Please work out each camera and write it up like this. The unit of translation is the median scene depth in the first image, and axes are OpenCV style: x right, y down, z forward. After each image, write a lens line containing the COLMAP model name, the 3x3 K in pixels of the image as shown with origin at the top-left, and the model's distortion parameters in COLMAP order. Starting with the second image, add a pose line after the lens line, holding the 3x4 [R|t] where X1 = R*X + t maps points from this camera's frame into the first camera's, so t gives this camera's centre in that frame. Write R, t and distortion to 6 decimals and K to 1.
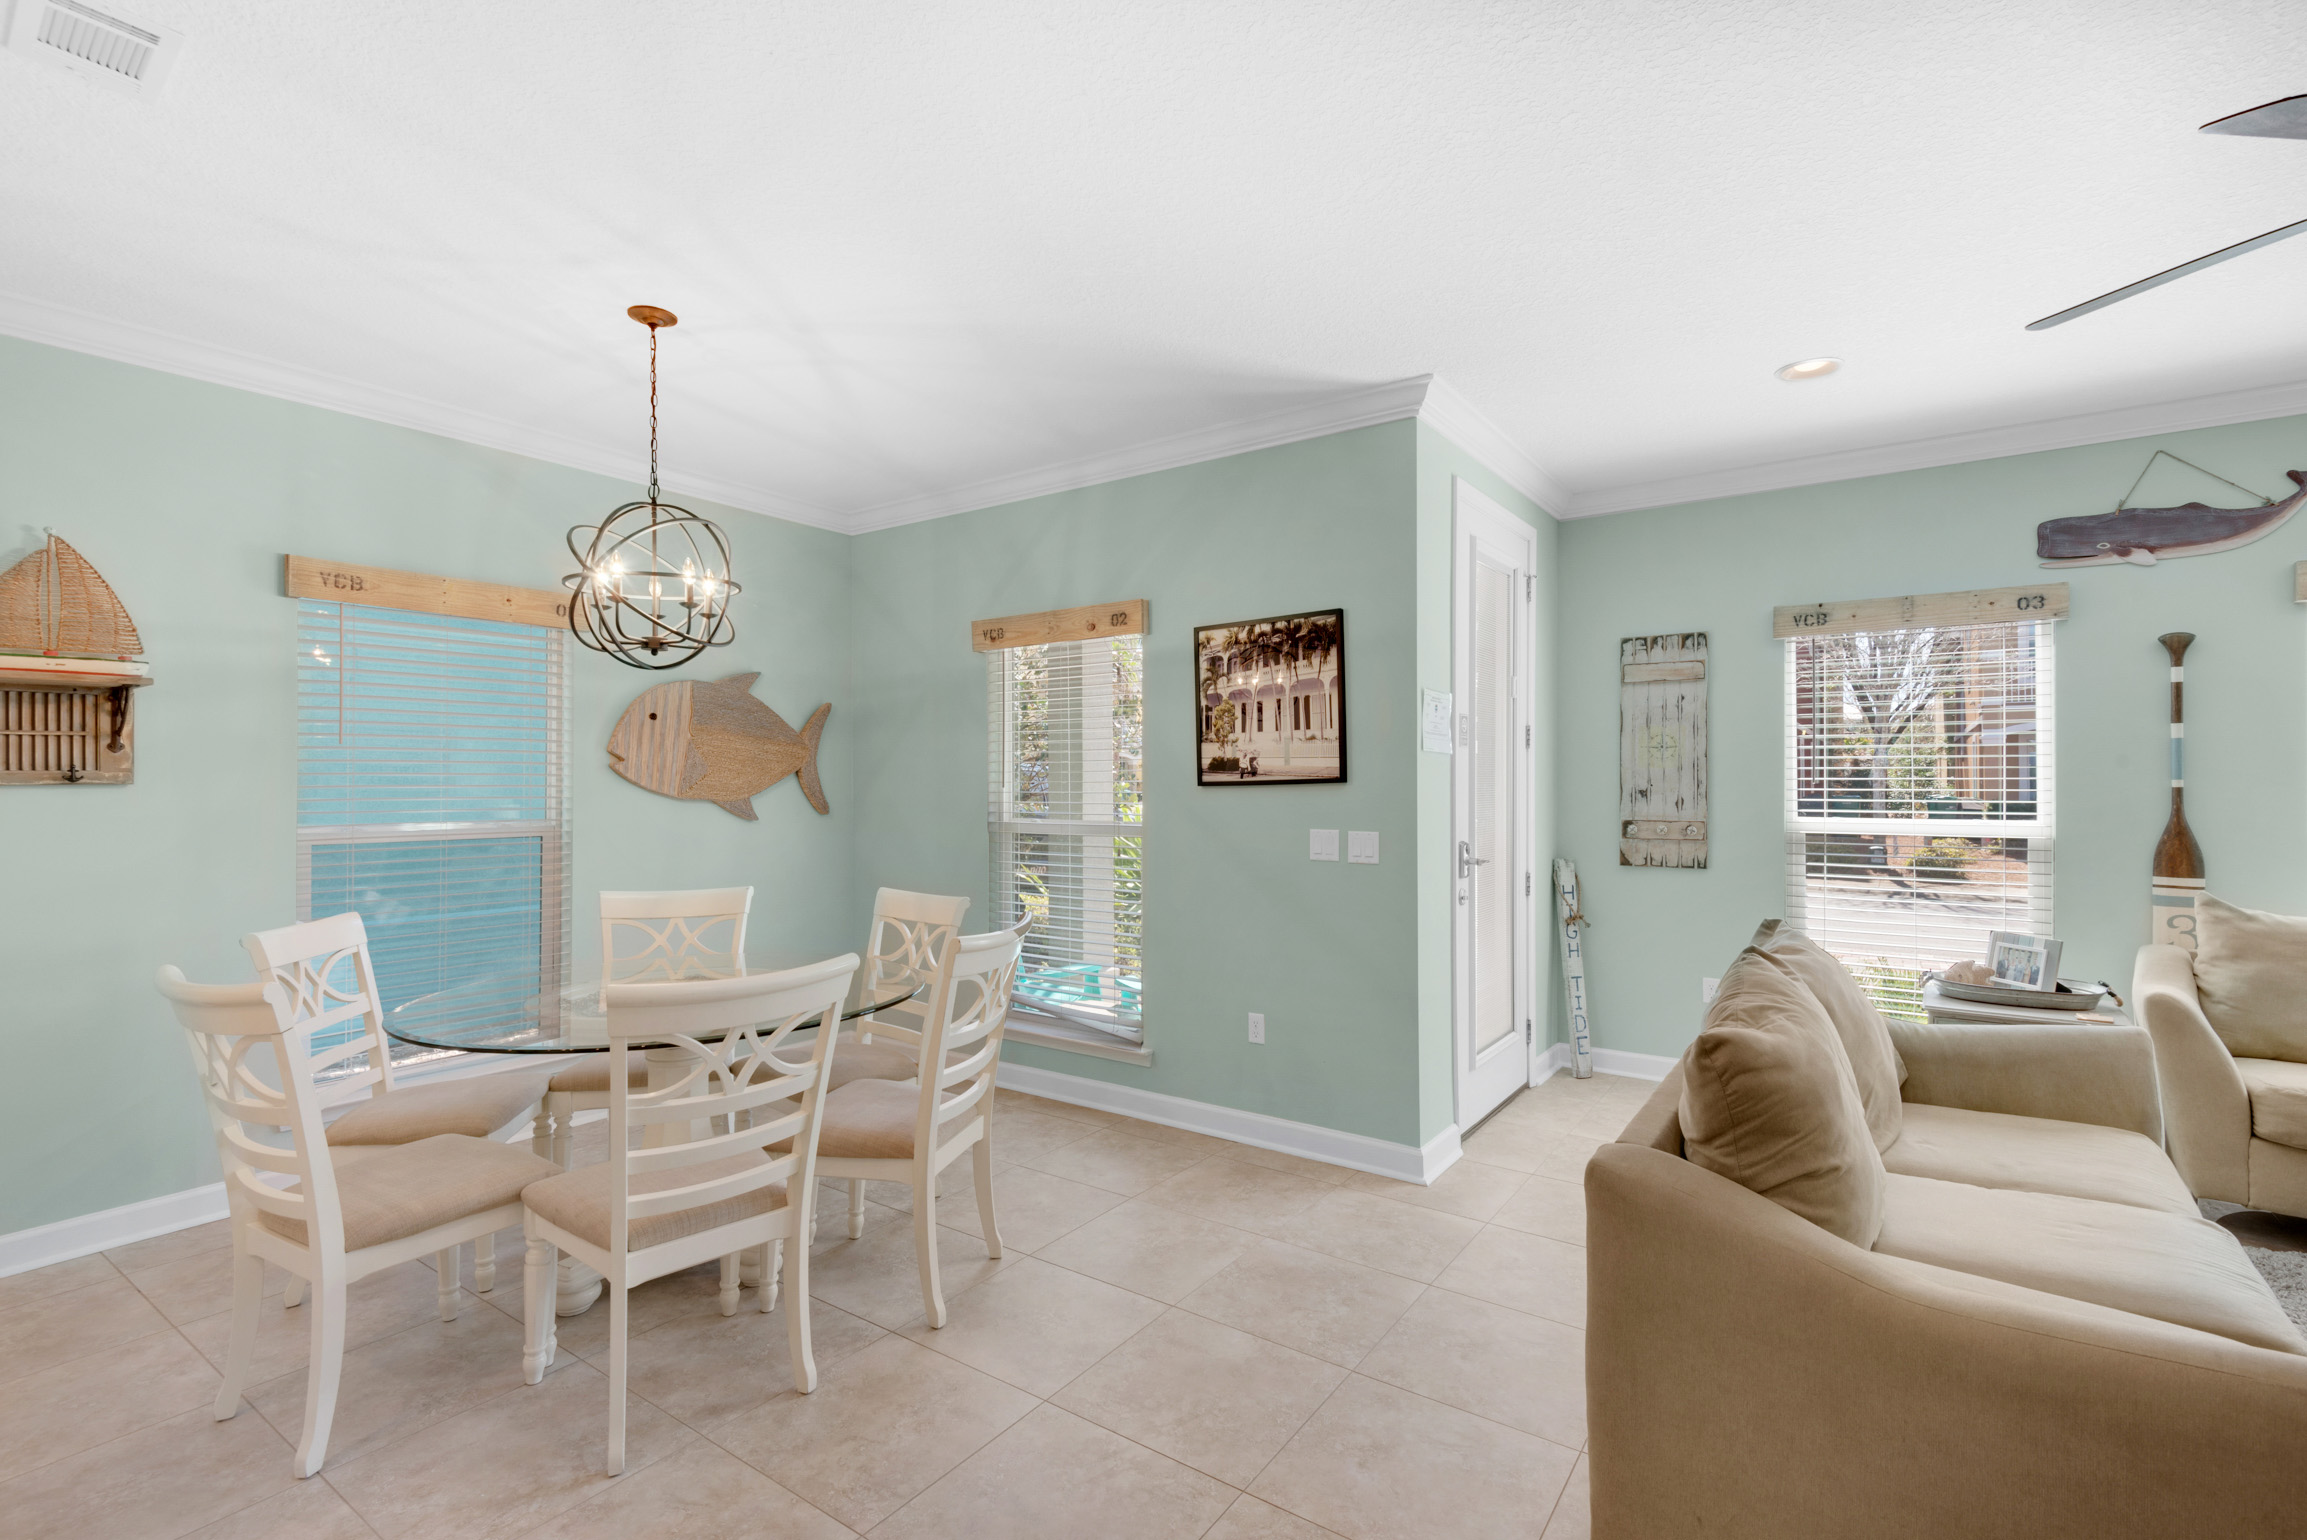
lens RADIAL K [[1036.8, 0, 1151.9], [0, 1036.8, 774.8], [0, 0, 1]] dist [0.023142, -0.015844]
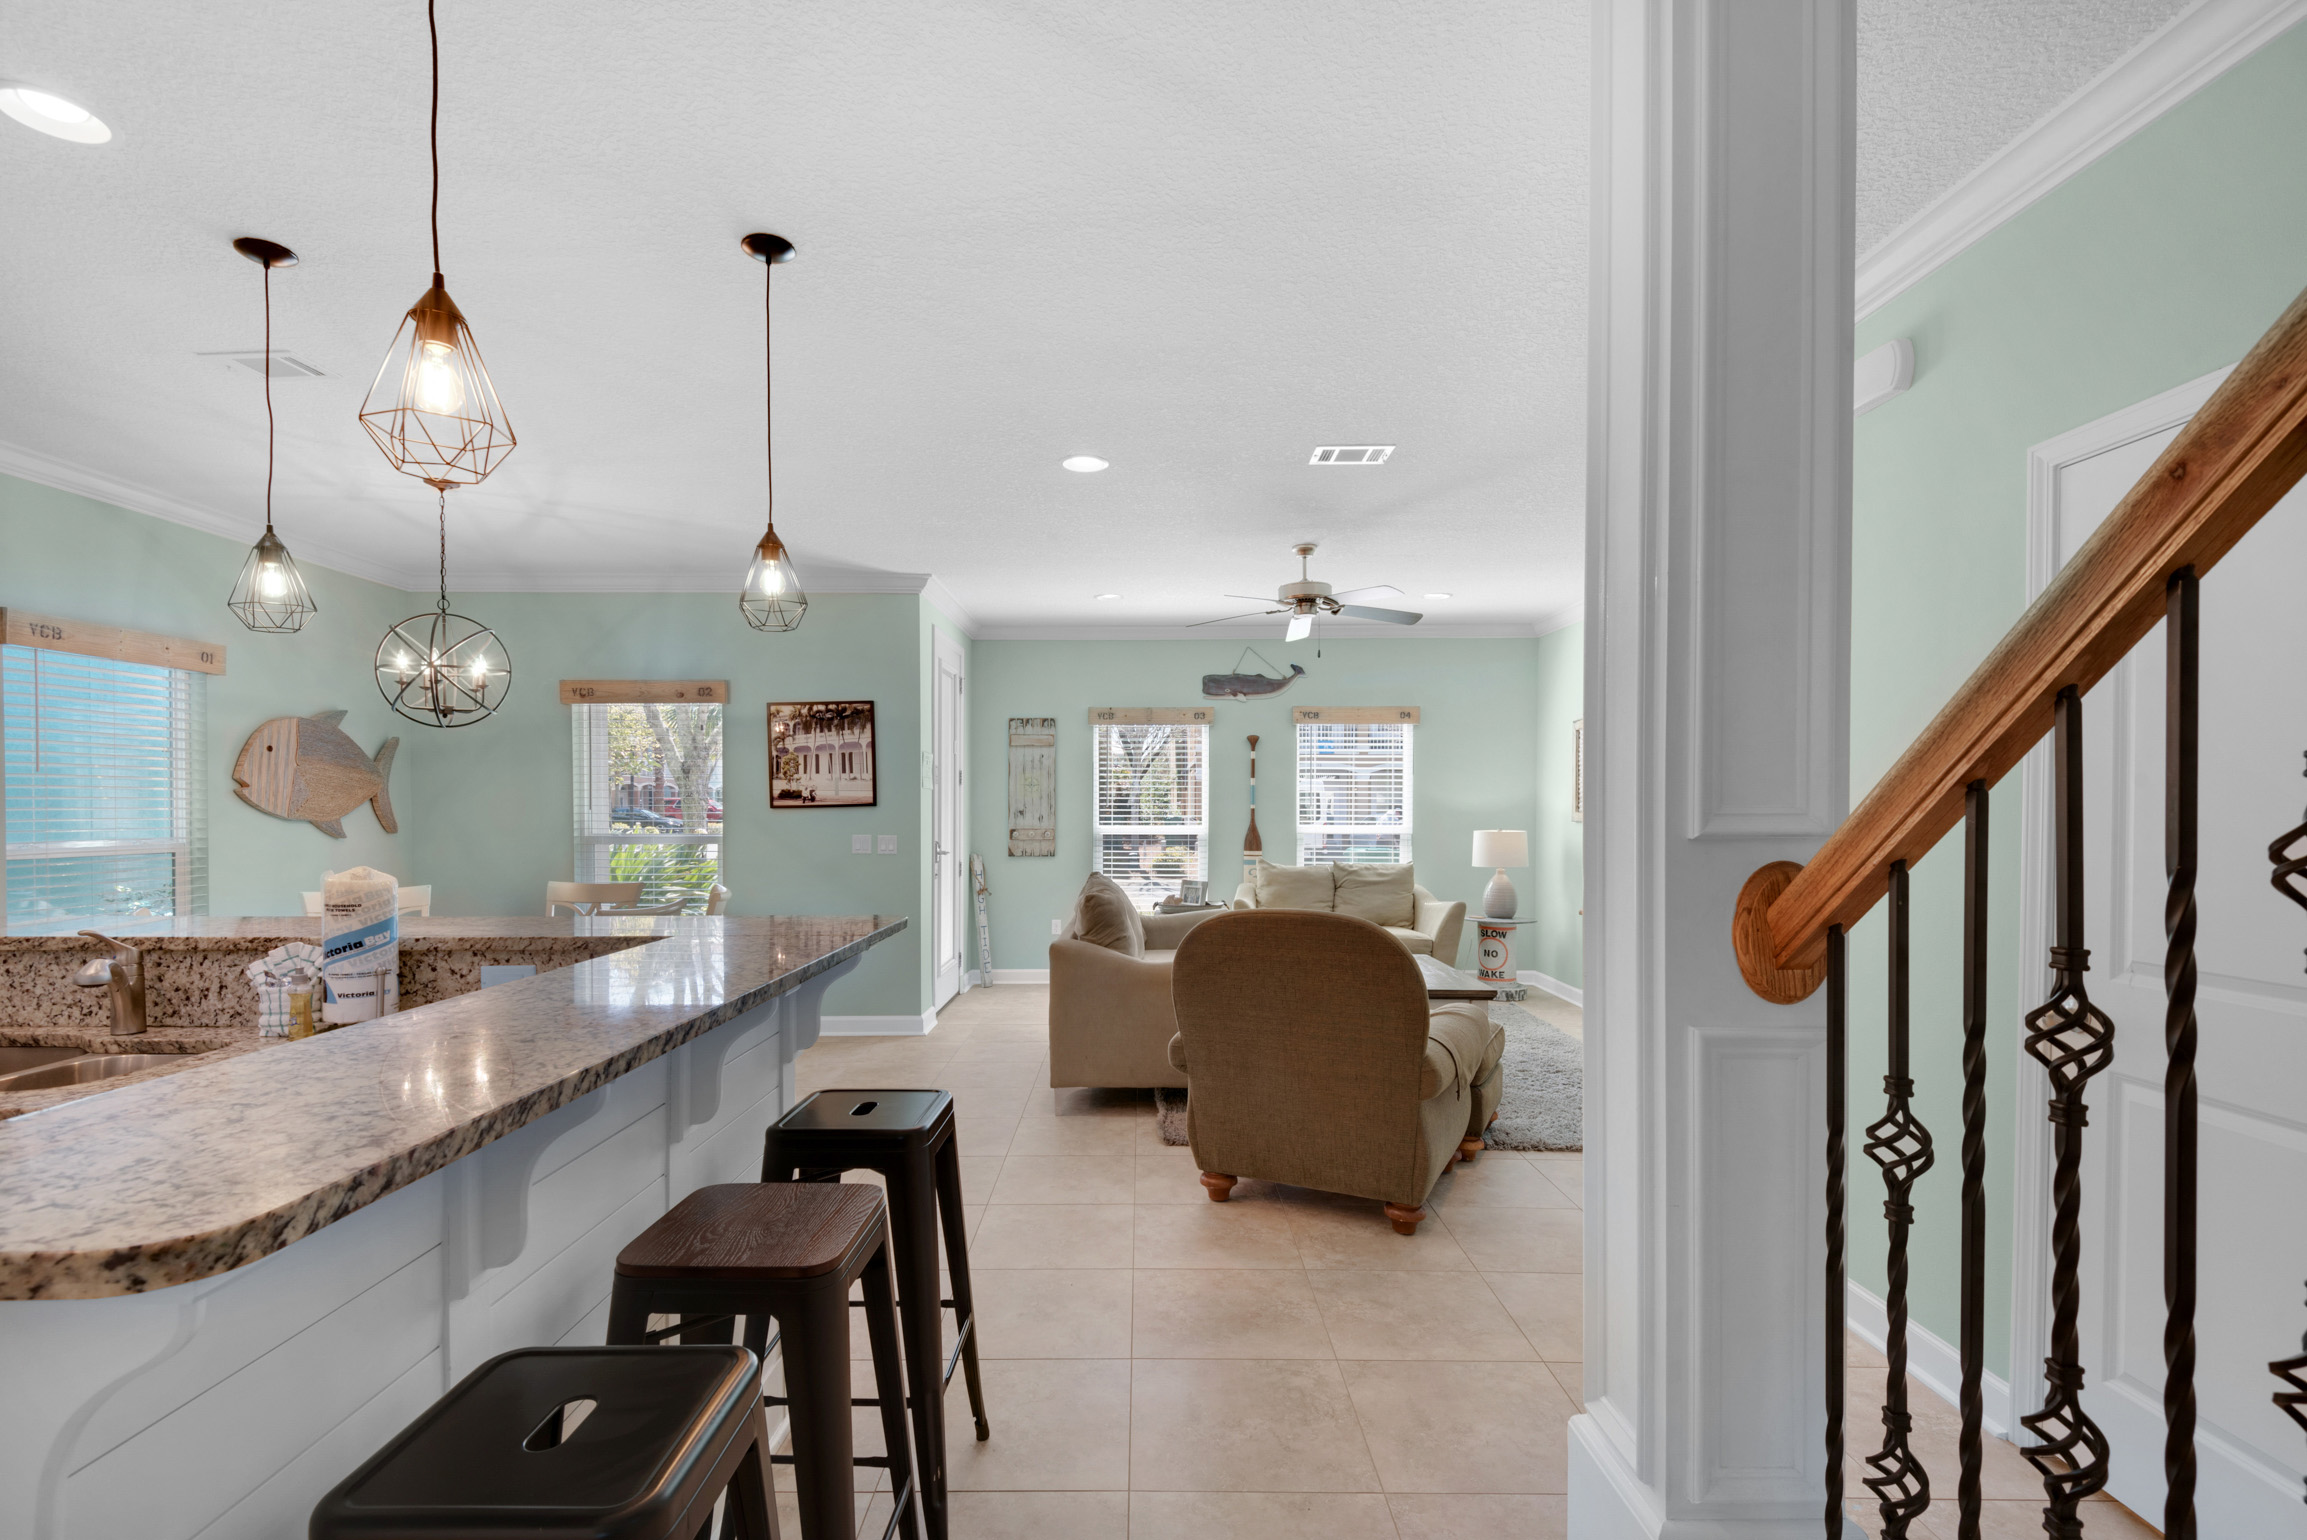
lens RADIAL K [[1062.8, 0, 1139.5], [0, 1062.8, 802.6], [0, 0, 1]] dist [0.001945, -0.000069]
pose [[0.818093, 0.002569, 0.575080, -0.419739], [-0.004894, 0.999985, 0.002494, -0.003868], [-0.575065, -0.004855, 0.818093, -0.595597]]
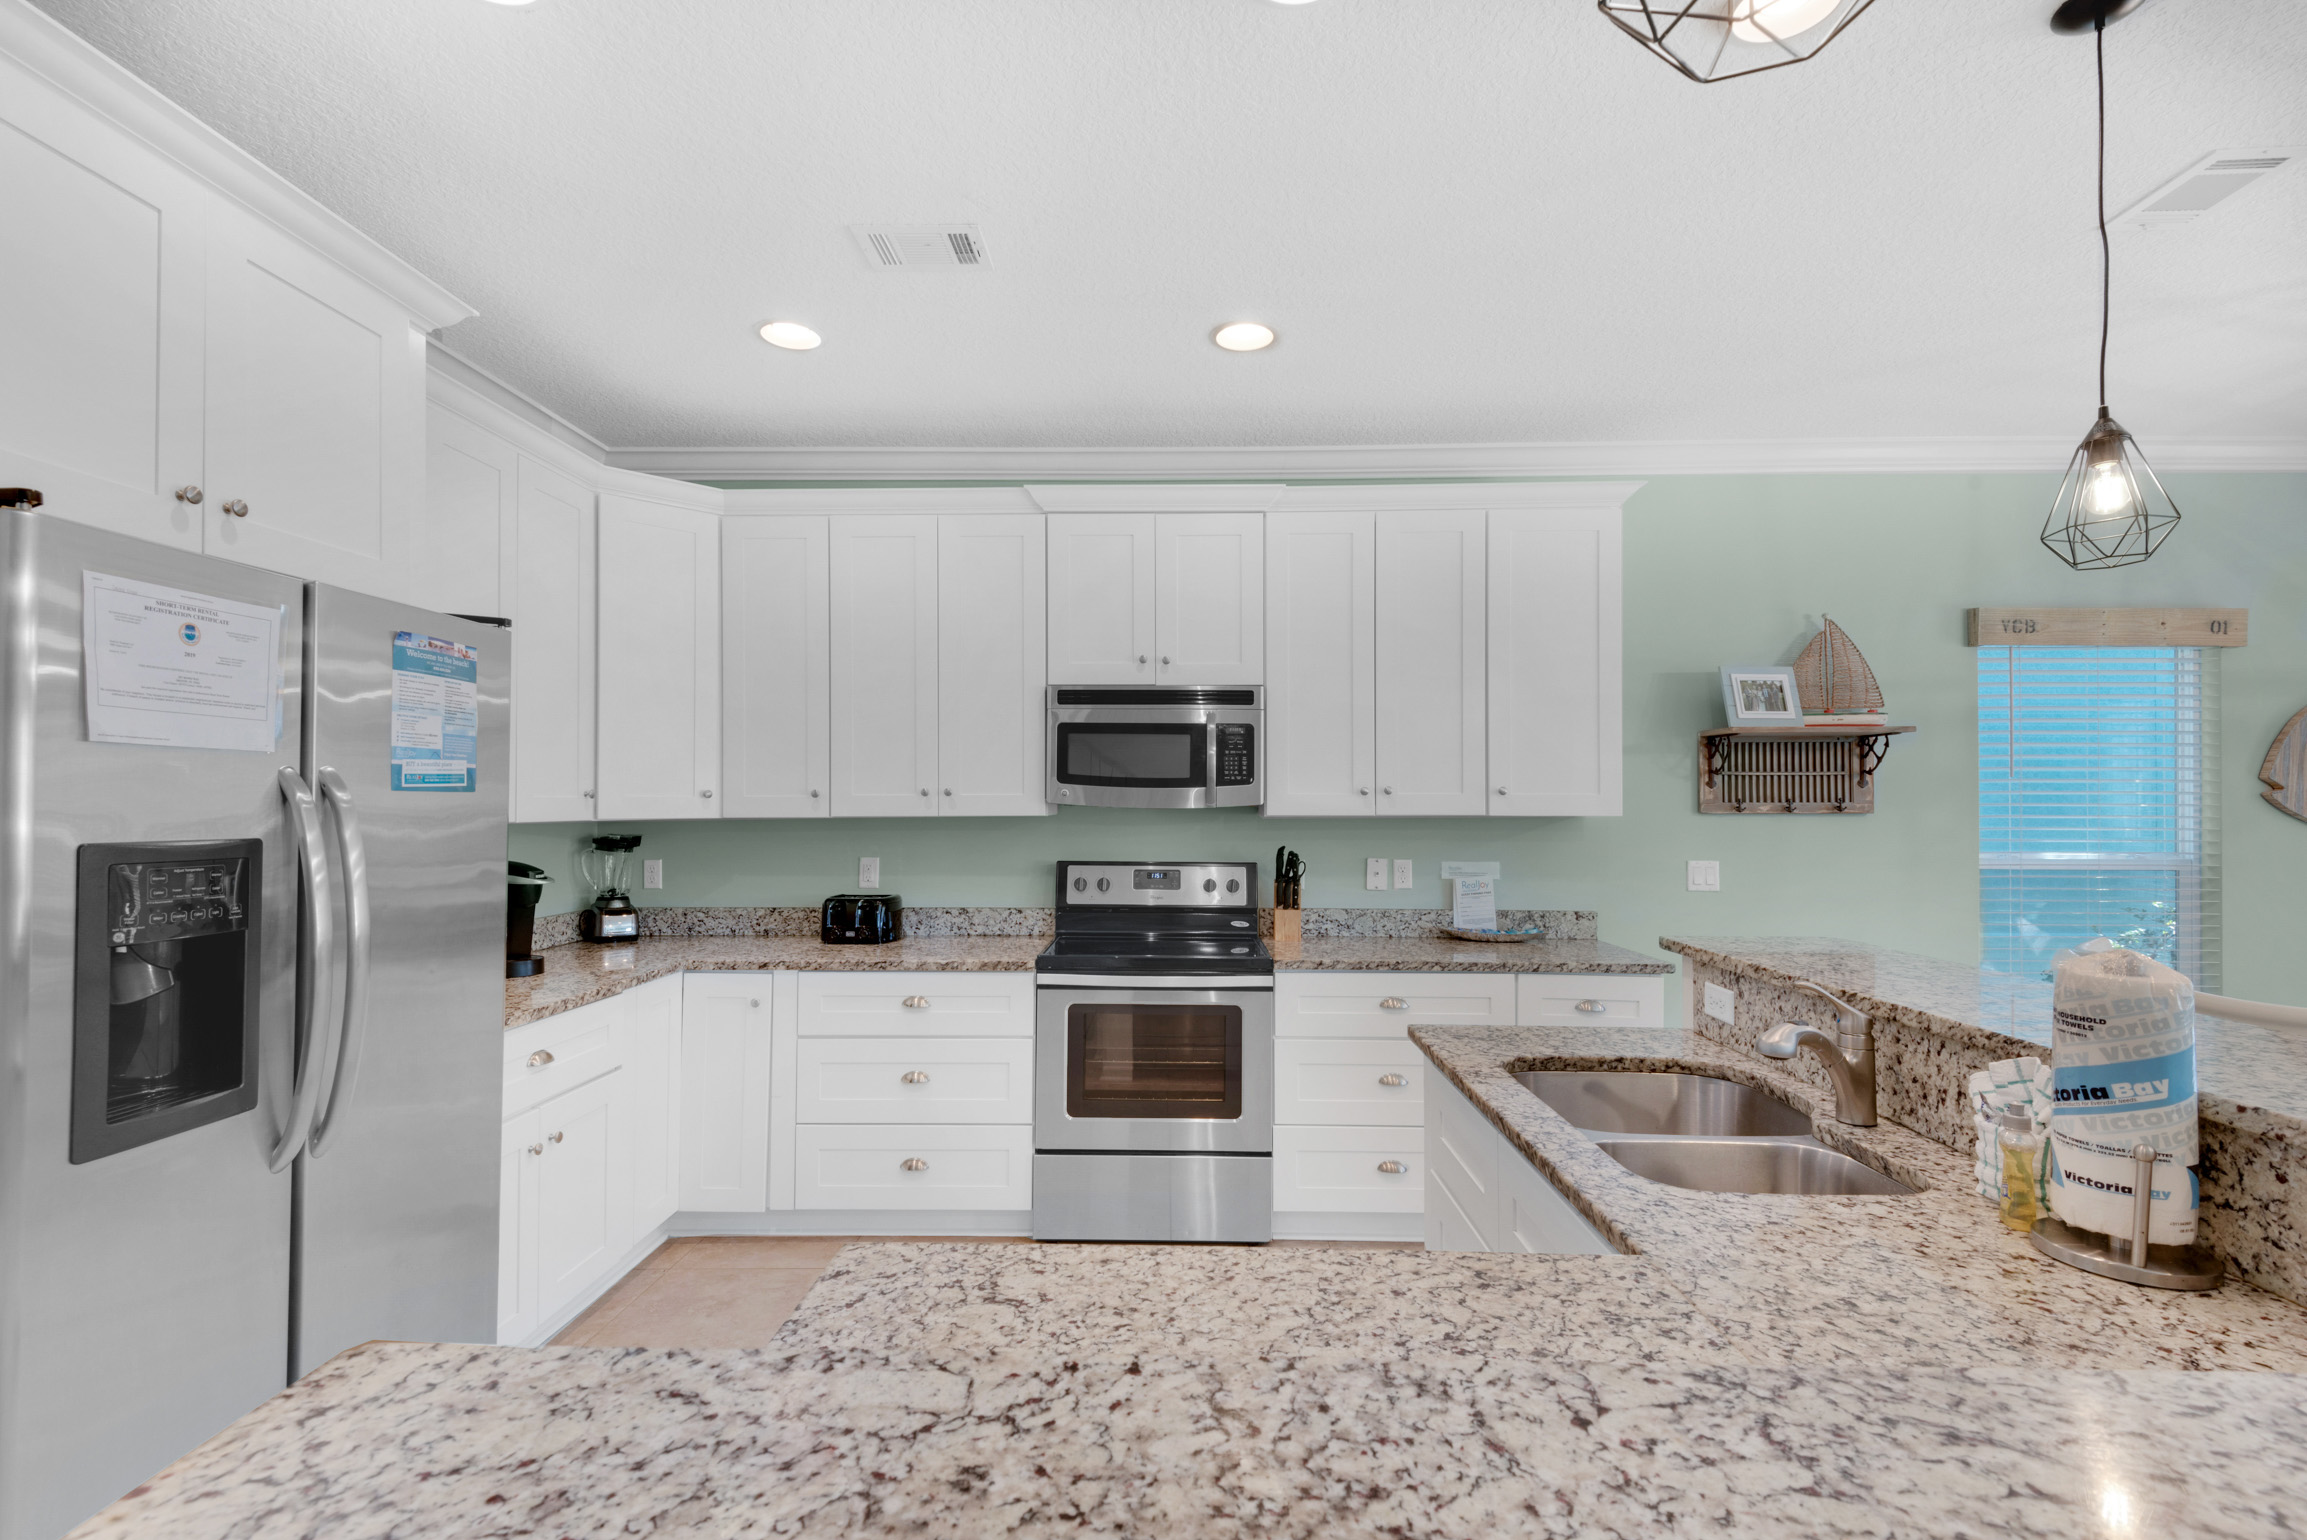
lens RADIAL K [[1062.8, 0, 1139.5], [0, 1062.8, 802.6], [0, 0, 1]] dist [0.001945, -0.000069]
pose [[0.563813, 0.002201, -0.825900, -0.344323], [0.003762, 0.999979, 0.005233, -0.011384], [0.825894, -0.006057, 0.563793, -0.330713]]
